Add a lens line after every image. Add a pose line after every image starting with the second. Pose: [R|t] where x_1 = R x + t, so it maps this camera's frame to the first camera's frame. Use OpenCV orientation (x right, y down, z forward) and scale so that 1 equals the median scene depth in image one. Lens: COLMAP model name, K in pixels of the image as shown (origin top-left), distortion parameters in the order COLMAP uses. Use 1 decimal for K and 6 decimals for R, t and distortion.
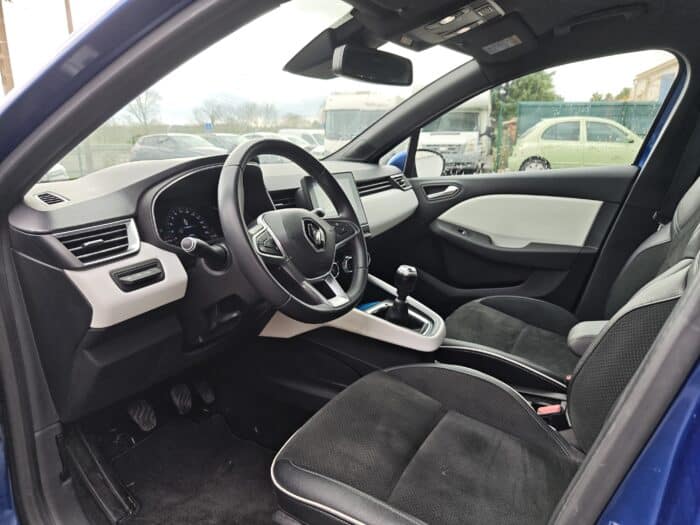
lens RADIAL K [[487.9, 0, 333.7], [0, 487.9, 254.0], [0, 0, 1]] dist [-0.012438, 0.006709]
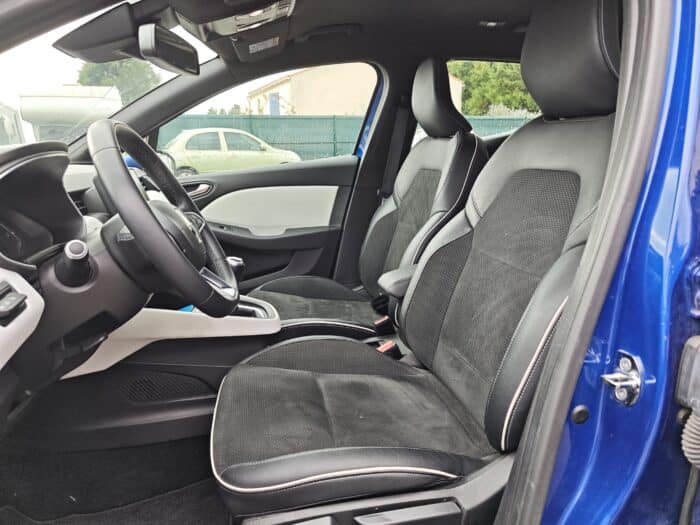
lens RADIAL K [[487.9, 0, 345.3], [0, 487.9, 262.5], [0, 0, 1]] dist [-0.012438, 0.006709]
pose [[0.753972, -0.167776, 0.635120, -0.228016], [0.171999, 0.983525, 0.055627, 0.014287], [-0.633989, 0.067299, 0.770408, 0.063661]]
